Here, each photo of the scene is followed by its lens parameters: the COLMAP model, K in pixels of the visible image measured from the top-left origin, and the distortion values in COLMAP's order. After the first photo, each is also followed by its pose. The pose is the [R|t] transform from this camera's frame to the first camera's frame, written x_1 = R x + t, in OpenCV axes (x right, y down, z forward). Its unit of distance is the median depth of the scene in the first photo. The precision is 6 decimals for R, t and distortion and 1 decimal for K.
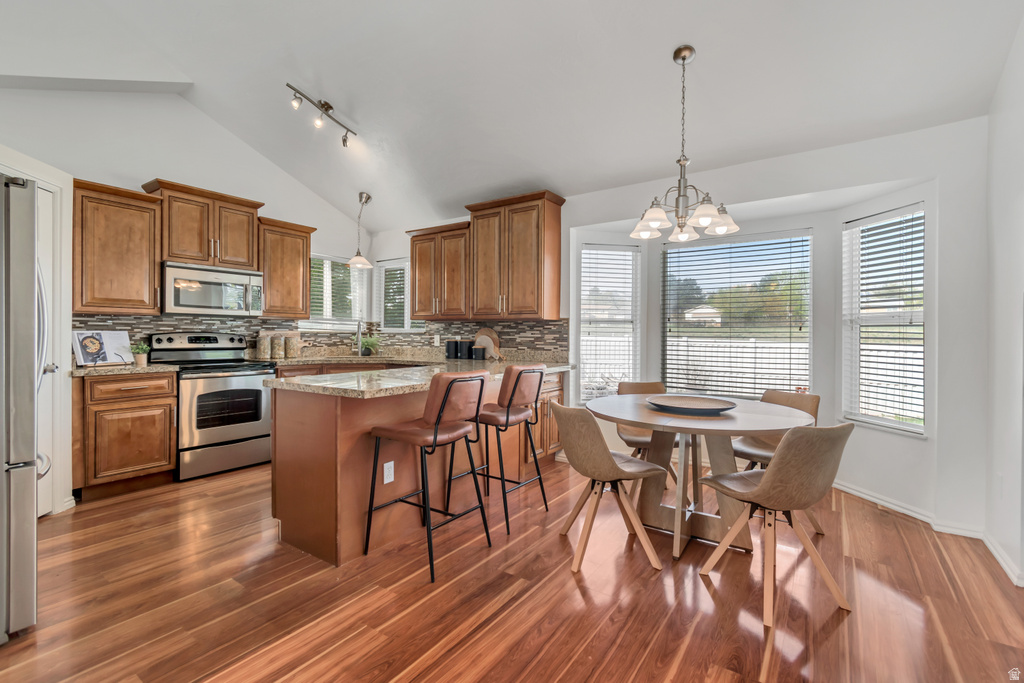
lens RADIAL K [[458.4, 0, 514.7], [0, 458.4, 338.2], [0, 0, 1]] dist [0.005085, -0.002196]
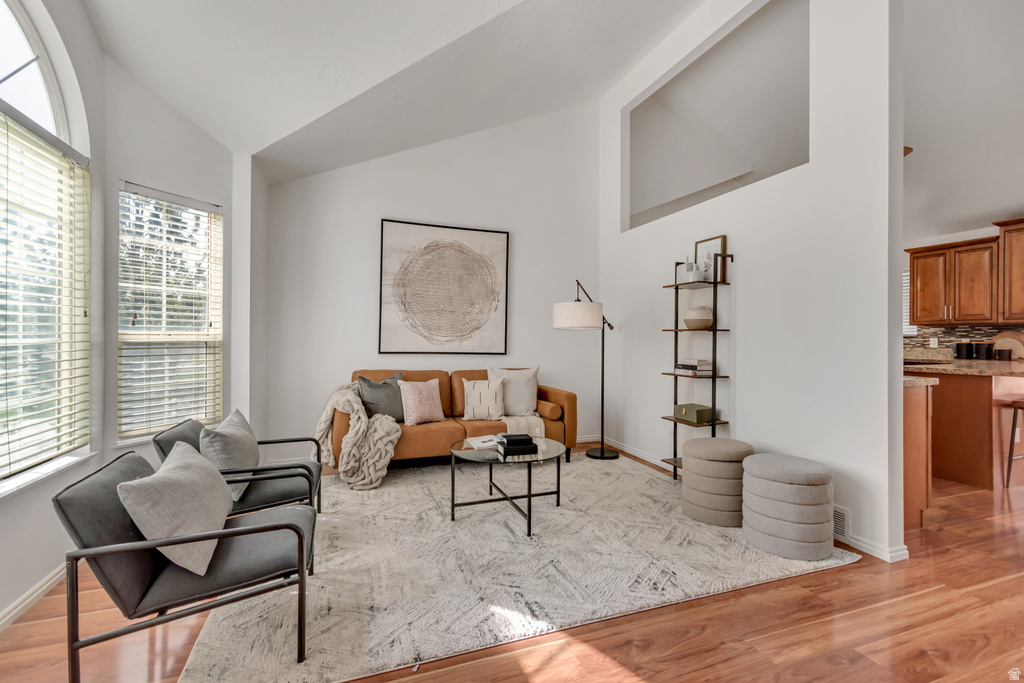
lens RADIAL K [[458.4, 0, 512.1], [0, 458.4, 337.3], [0, 0, 1]] dist [0.005085, -0.002196]
pose [[0.817269, -0.004457, -0.576239, -0.467673], [-0.003586, 0.999911, -0.012819, 0.012107], [0.576245, 0.012543, 0.817181, -0.657222]]
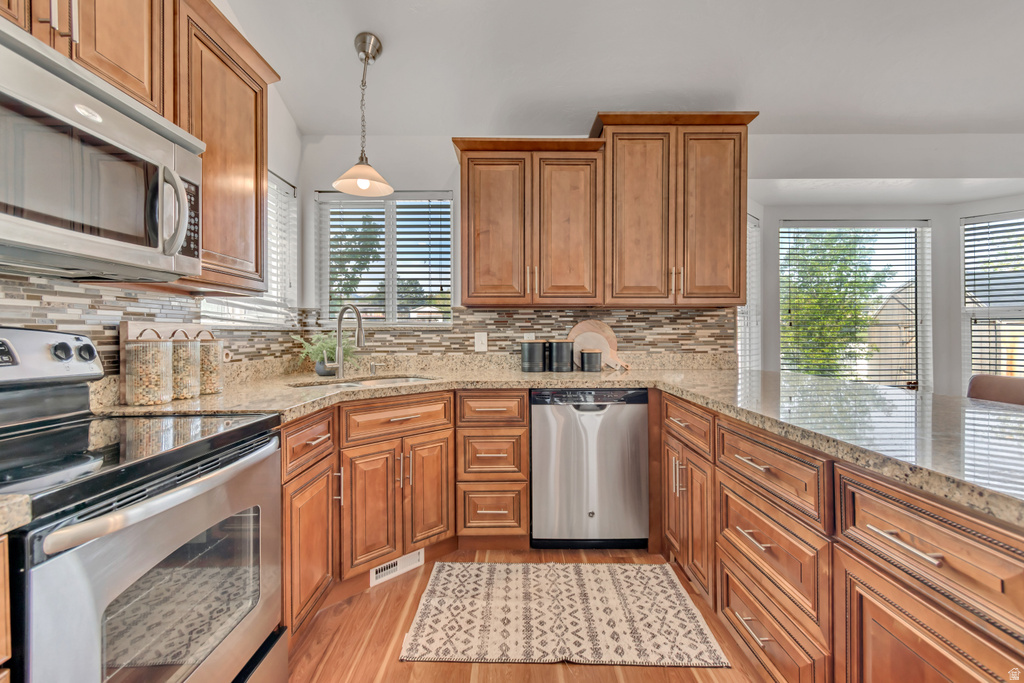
lens RADIAL K [[458.4, 0, 511.4], [0, 458.4, 337.4], [0, 0, 1]] dist [0.005085, -0.002196]
pose [[0.814196, -0.012784, 0.580449, -0.606624], [0.012893, 0.999909, 0.003937, -0.003084], [-0.580447, 0.004278, 0.814287, 0.652387]]
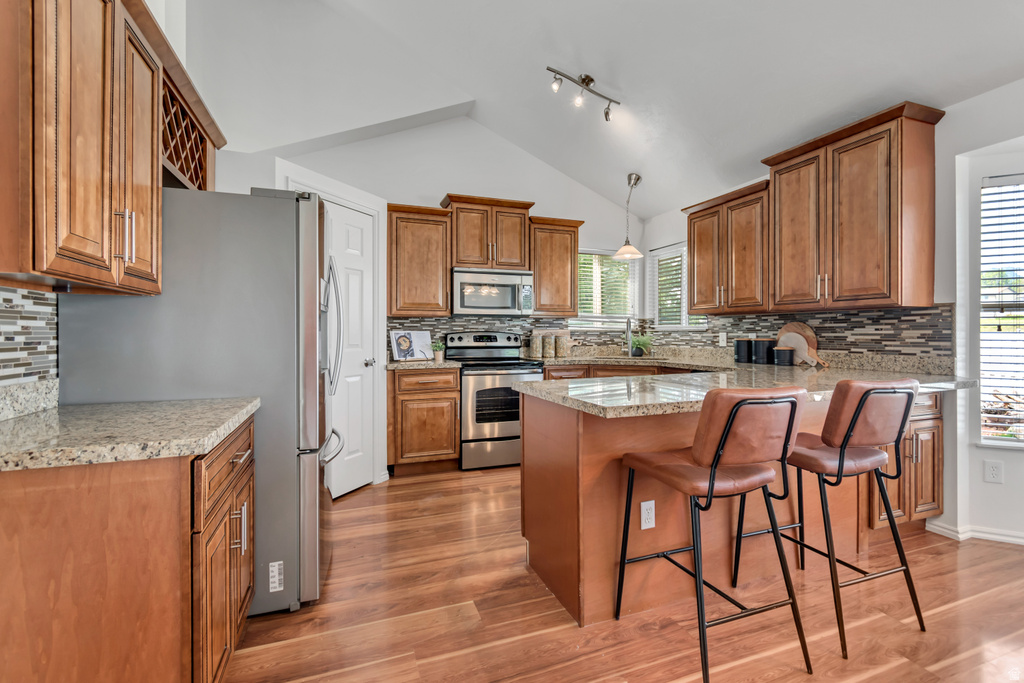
lens RADIAL K [[458.4, 0, 512.3], [0, 458.4, 333.9], [0, 0, 1]] dist [0.005085, -0.002196]
pose [[0.820800, -0.006553, -0.571178, -0.016822], [0.002300, 0.999964, -0.008166, 0.001359], [0.571211, 0.005389, 0.820786, 0.166102]]
